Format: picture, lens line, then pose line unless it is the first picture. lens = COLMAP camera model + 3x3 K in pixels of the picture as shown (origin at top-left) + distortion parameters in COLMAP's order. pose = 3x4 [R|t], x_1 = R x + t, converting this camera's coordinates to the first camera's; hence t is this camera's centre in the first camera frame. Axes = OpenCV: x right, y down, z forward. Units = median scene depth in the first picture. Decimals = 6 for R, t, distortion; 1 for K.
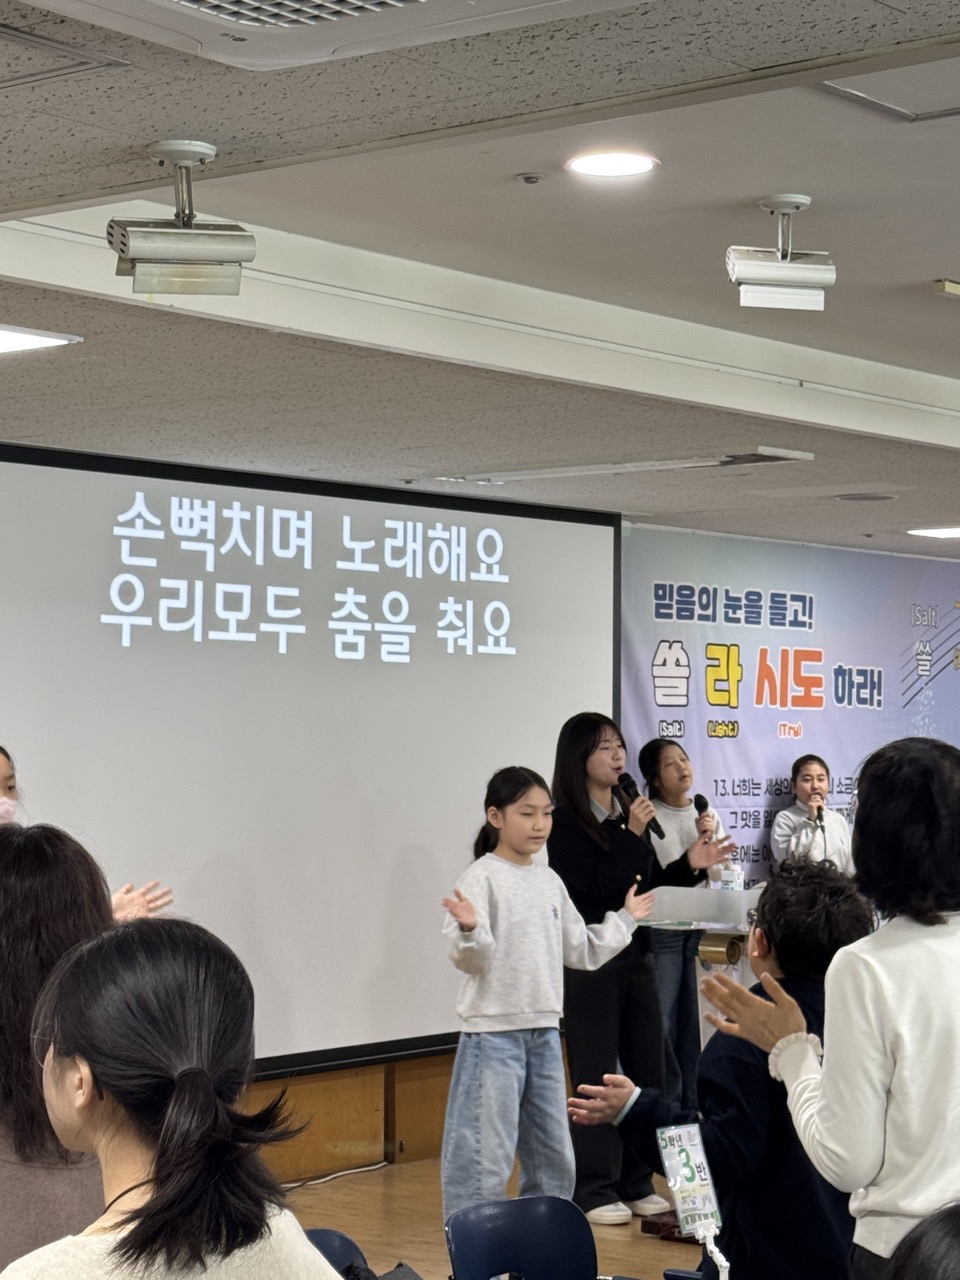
lens RADIAL K [[2738.1, 0, 481.8], [0, 2738.1, 642.1], [0, 0, 1]] dist [-0.009439, 0.000000]
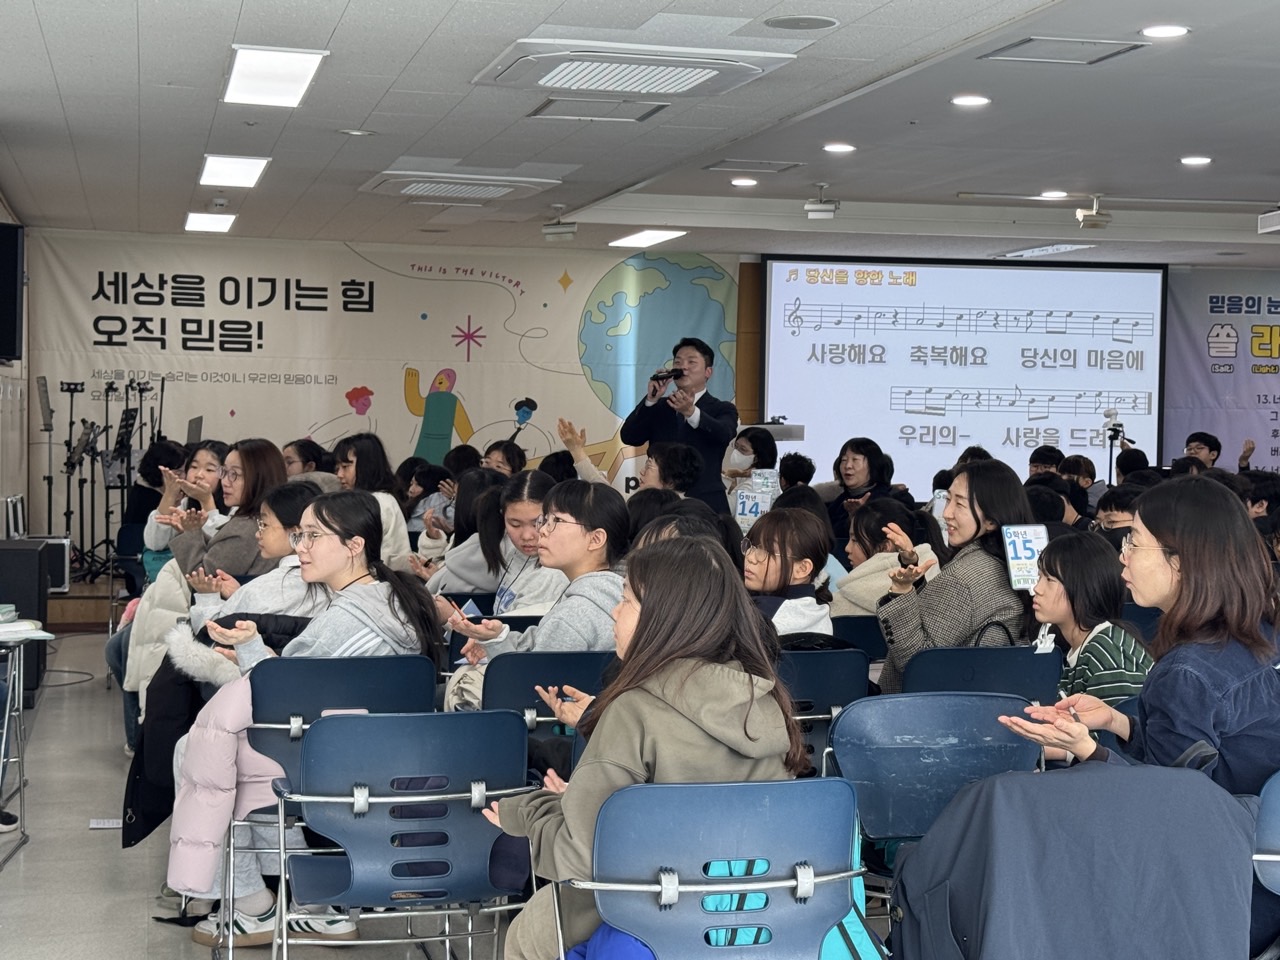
lens RADIAL K [[2062.2, 0, 642.3], [0, 2062.2, 491.3], [0, 0, 1]] dist [0.153027, 0.000000]
pose [[0.789334, 0.038149, -0.612777, 0.650499], [0.009494, 0.997190, 0.074309, 0.003598], [0.613890, -0.064472, 0.786754, -0.450604]]
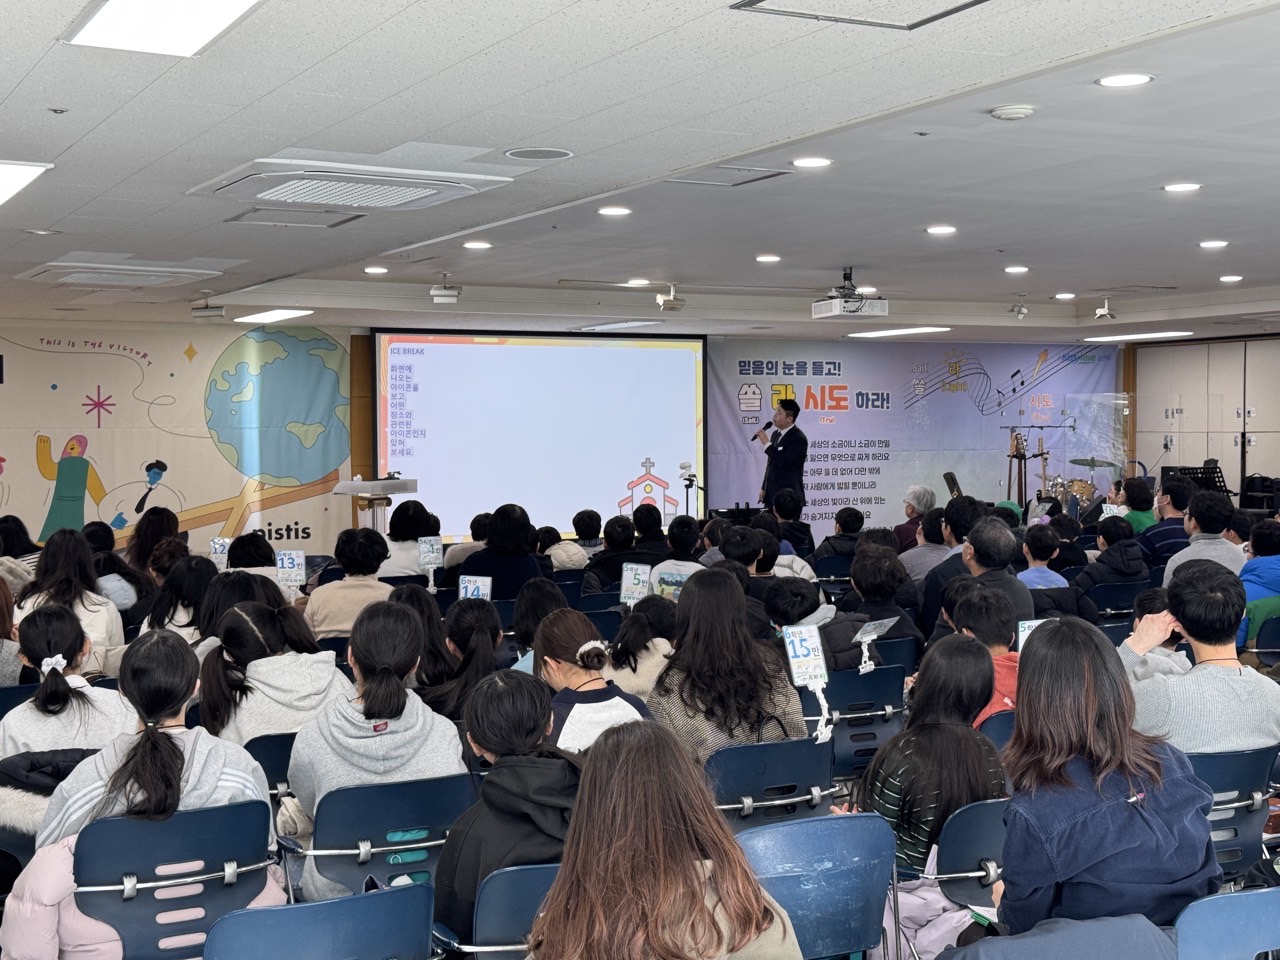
lens RADIAL K [[1731.9, 0, 638.9], [0, 1731.9, 492.3], [0, 0, 1]] dist [0.120068, 0.000000]
pose [[0.918610, 0.008130, -0.395081, 0.566251], [0.022228, 0.997142, 0.072203, -0.017122], [0.394539, -0.075108, 0.915805, -0.434948]]
